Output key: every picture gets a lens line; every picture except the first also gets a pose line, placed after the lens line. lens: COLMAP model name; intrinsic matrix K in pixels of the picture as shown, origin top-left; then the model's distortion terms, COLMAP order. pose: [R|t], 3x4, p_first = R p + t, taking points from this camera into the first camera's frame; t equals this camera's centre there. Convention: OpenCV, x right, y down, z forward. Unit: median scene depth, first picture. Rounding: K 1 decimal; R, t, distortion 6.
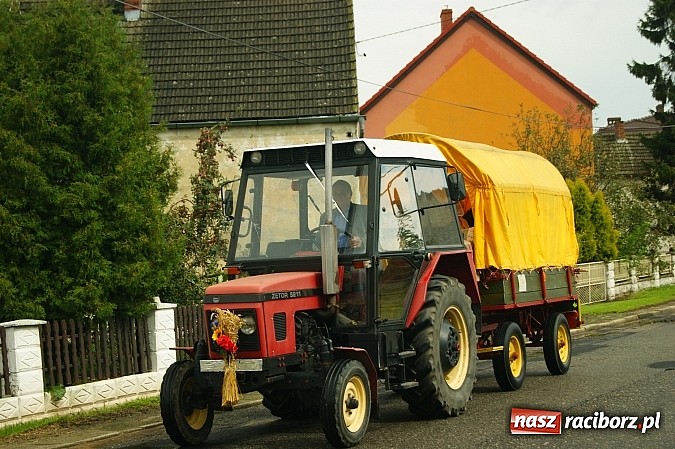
lens RADIAL K [[1548.4, 0, 326.4], [0, 1548.4, 268.5], [0, 0, 1]] dist [0.062993, -0.540801]
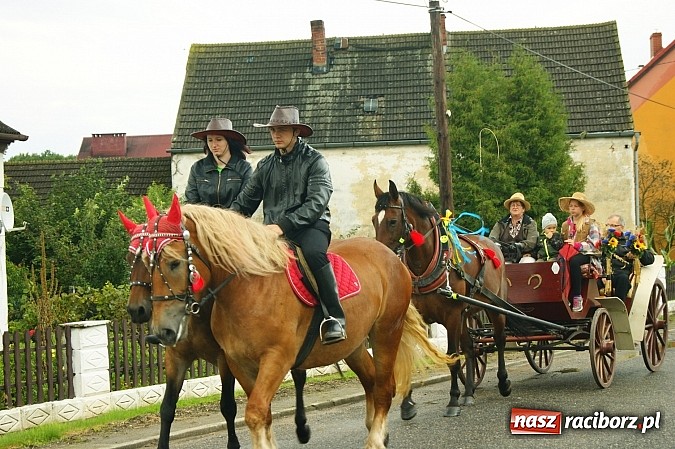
lens RADIAL K [[1548.4, 0, 326.4], [0, 1548.4, 268.5], [0, 0, 1]] dist [0.062993, -0.540801]
pose [[0.997485, 0.009062, -0.070303, -0.237541], [-0.008832, 0.999955, 0.003578, 0.018101], [0.070332, -0.002948, 0.997519, -0.476968]]
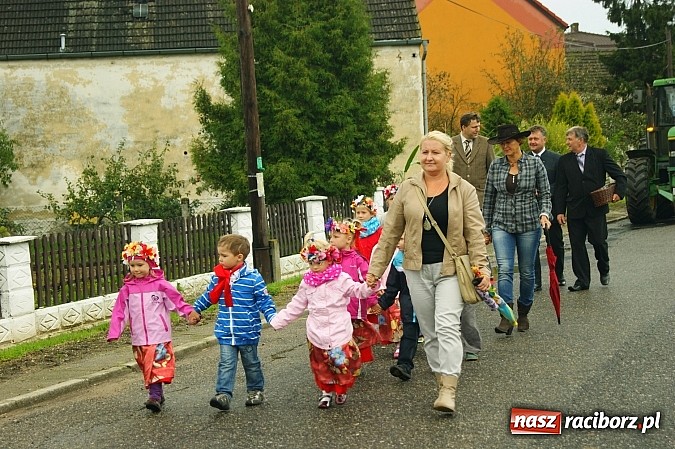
lens RADIAL K [[1548.4, 0, 326.4], [0, 1548.4, 268.5], [0, 0, 1]] dist [0.062993, -0.540801]
pose [[0.996158, -0.010039, 0.086994, -0.269707], [0.005215, 0.998445, 0.055497, 0.018652], [-0.087415, -0.054830, 0.994662, -0.328827]]
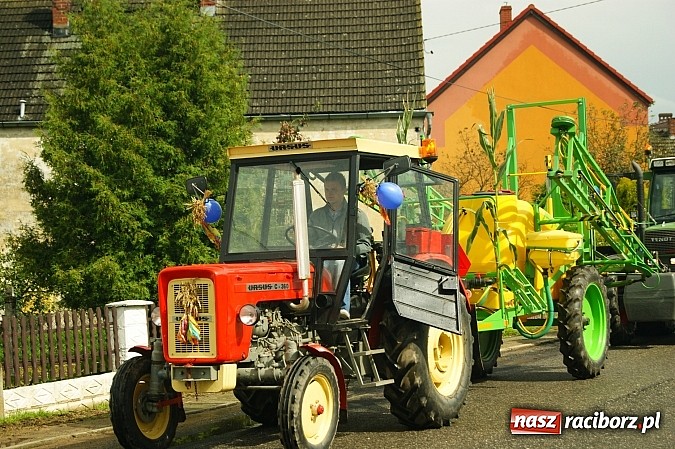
lens RADIAL K [[1548.4, 0, 326.4], [0, 1548.4, 268.5], [0, 0, 1]] dist [0.062993, -0.540801]
pose [[0.999461, 0.018210, -0.027321, -0.026965], [-0.018017, 0.999811, 0.007306, 0.000483], [0.027449, -0.006810, 0.999600, -0.069152]]
